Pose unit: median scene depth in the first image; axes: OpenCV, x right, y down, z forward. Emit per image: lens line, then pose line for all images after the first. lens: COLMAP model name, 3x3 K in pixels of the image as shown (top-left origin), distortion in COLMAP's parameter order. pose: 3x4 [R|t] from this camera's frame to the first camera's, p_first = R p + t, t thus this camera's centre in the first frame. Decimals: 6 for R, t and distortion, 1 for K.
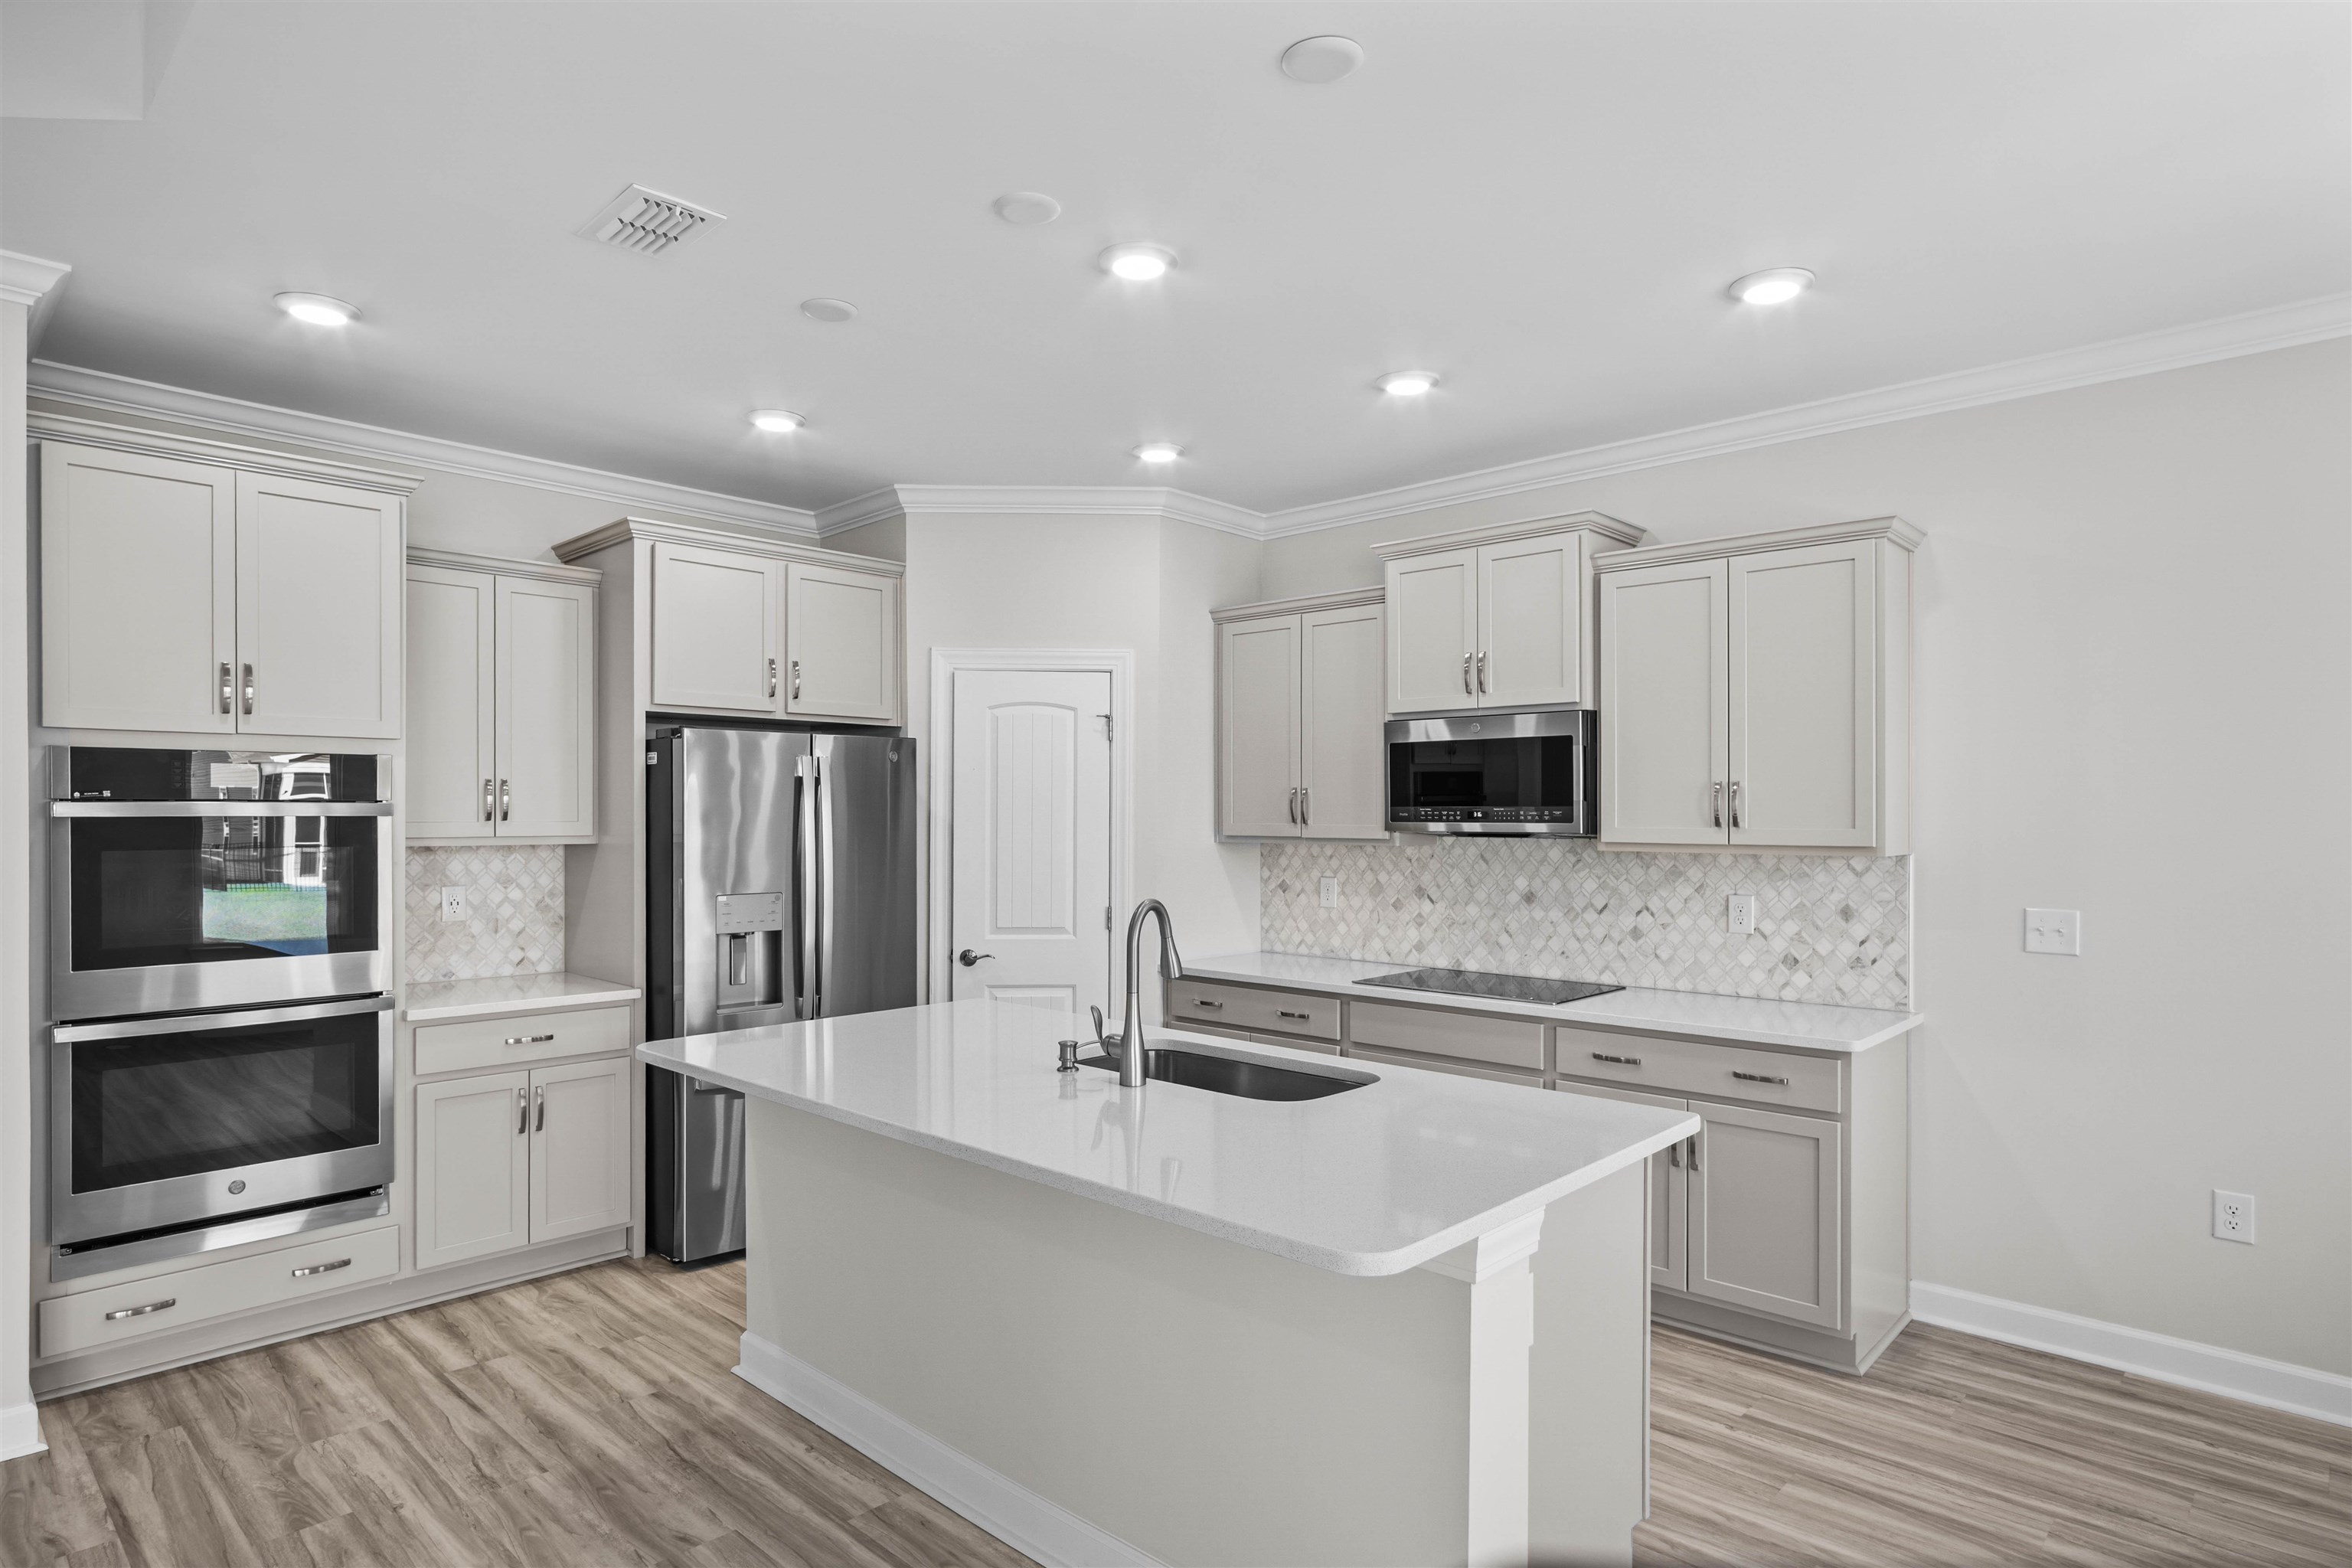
lens RADIAL K [[1292.7, 0, 1176.0], [0, 1292.7, 784.0], [0, 0, 1]] dist [0.002370, 0.000021]
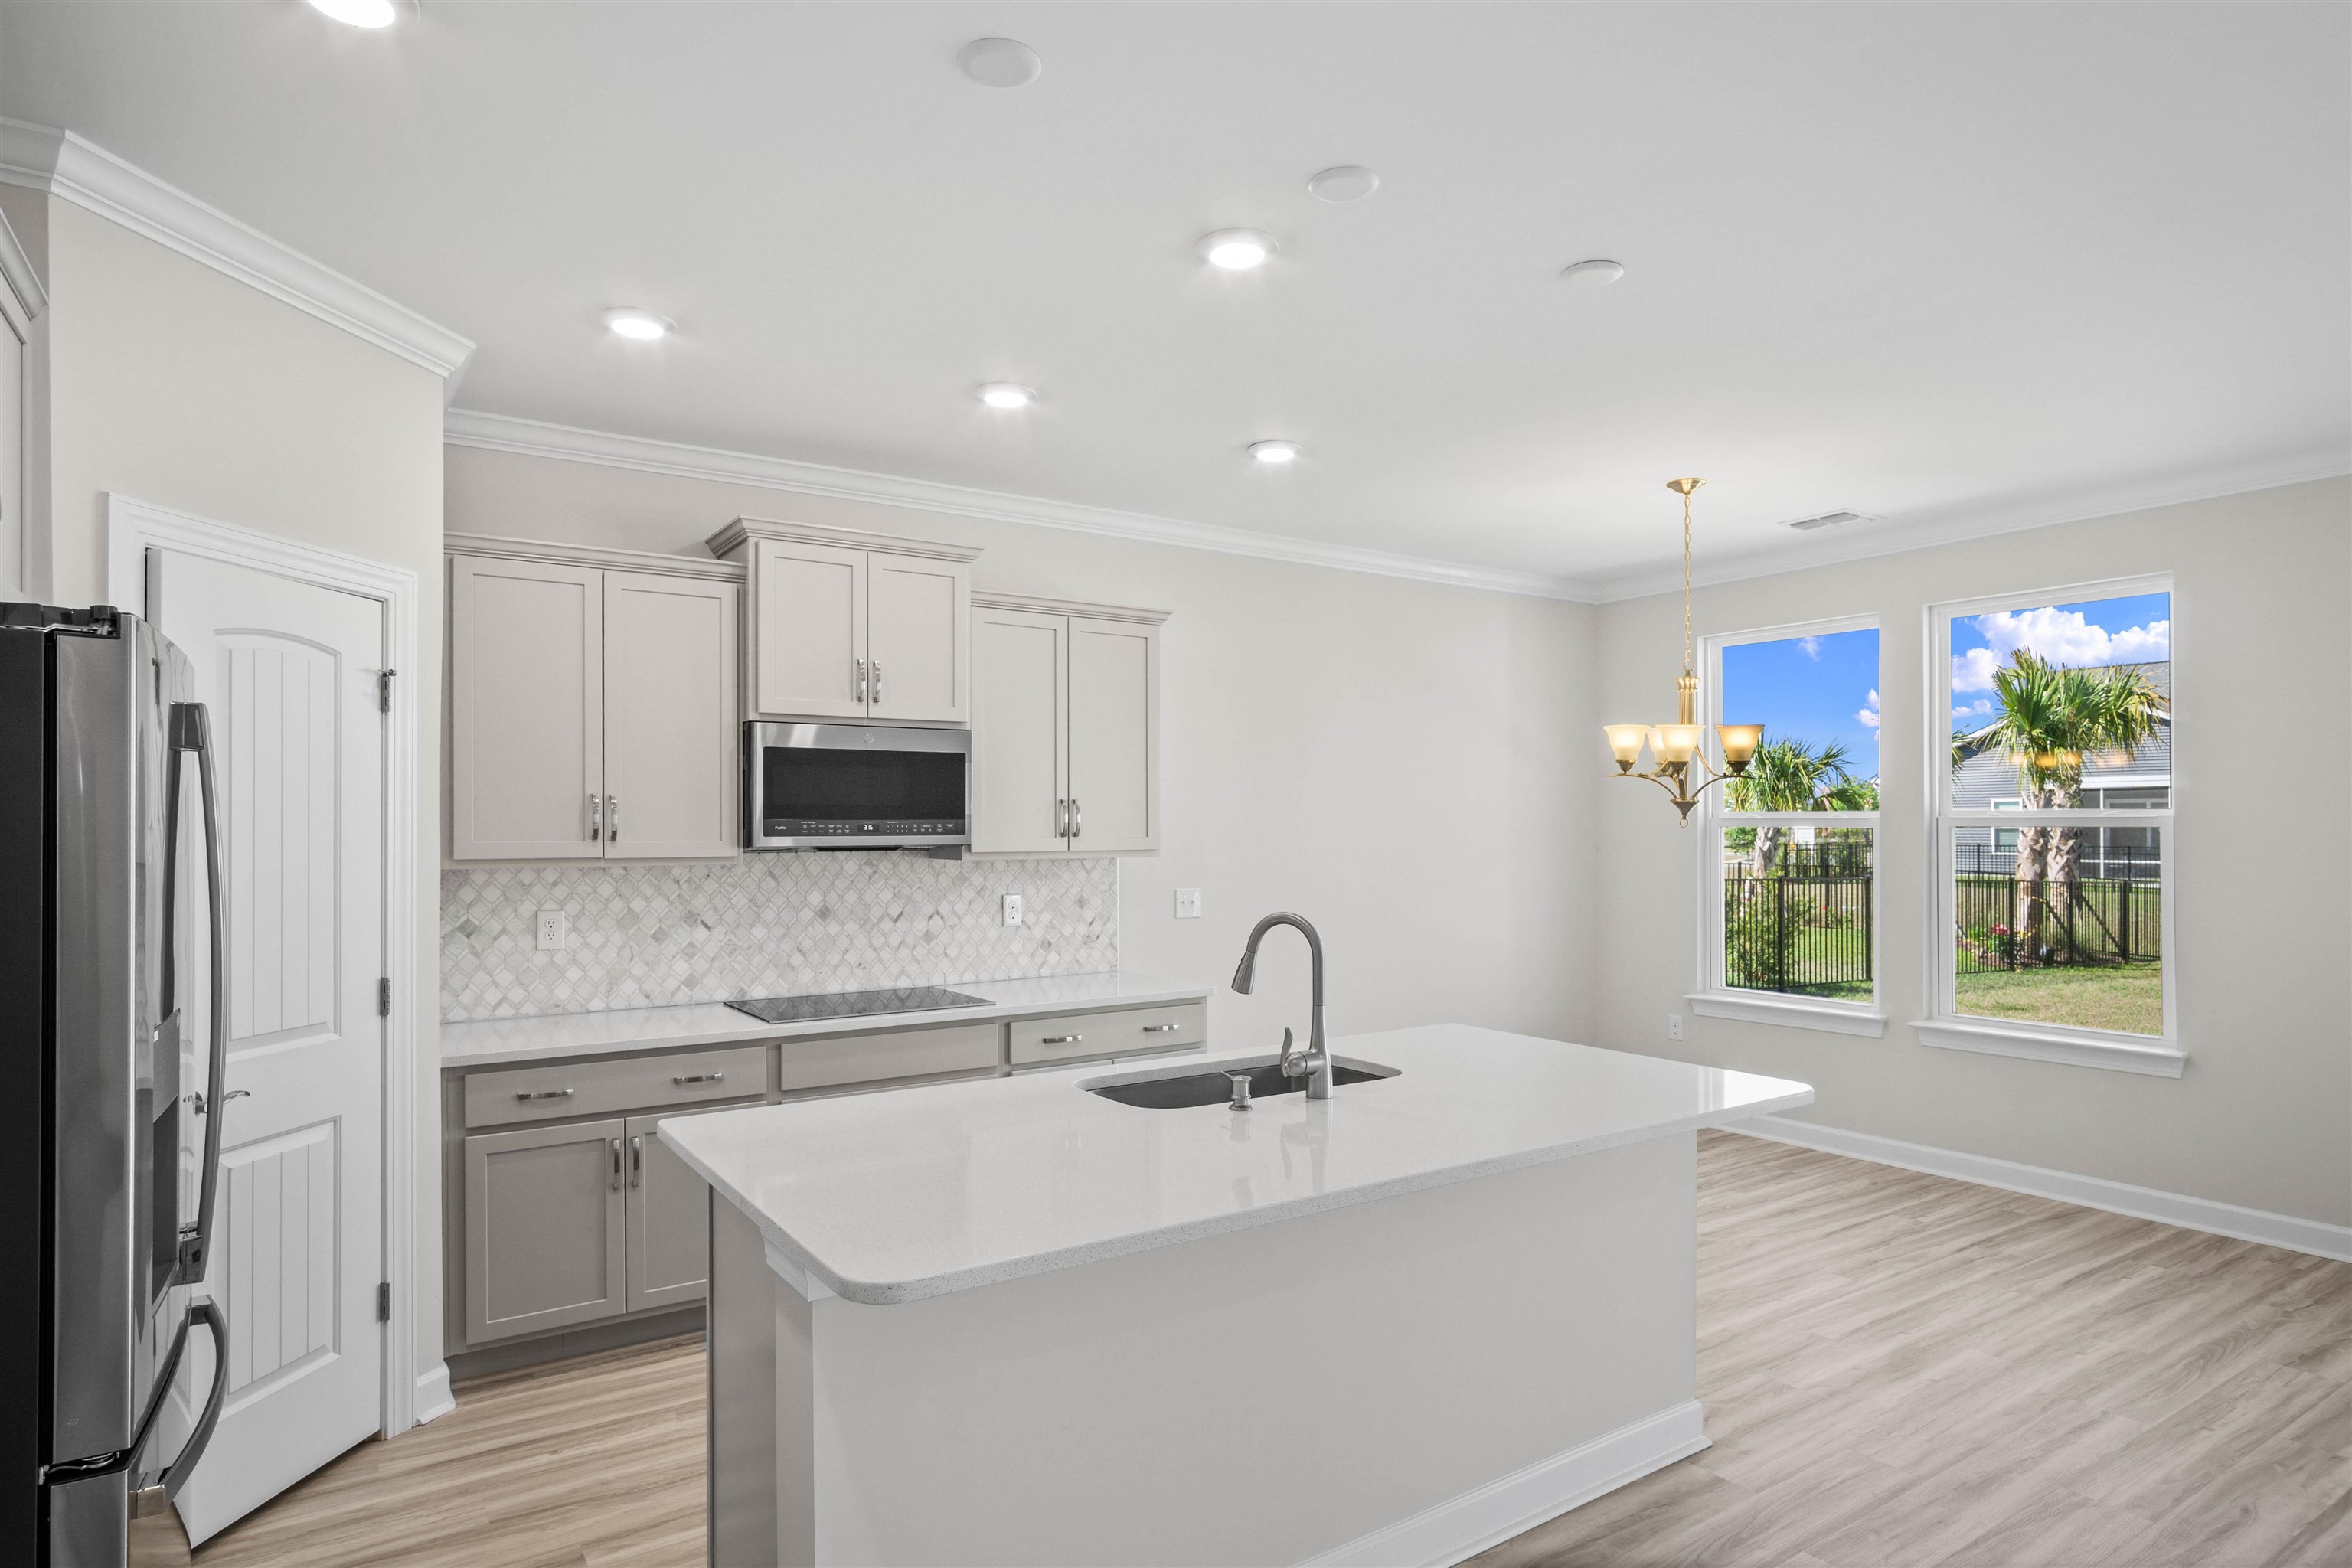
lens RADIAL K [[1264.5, 0, 1170.8], [0, 1264.5, 802.3], [0, 0, 1]] dist [-0.002521, -0.000188]
pose [[0.229414, 0.015017, 0.973213, -0.602321], [-0.020498, 0.999734, -0.010594, 0.009356], [-0.973113, -0.017518, 0.229660, 0.534197]]
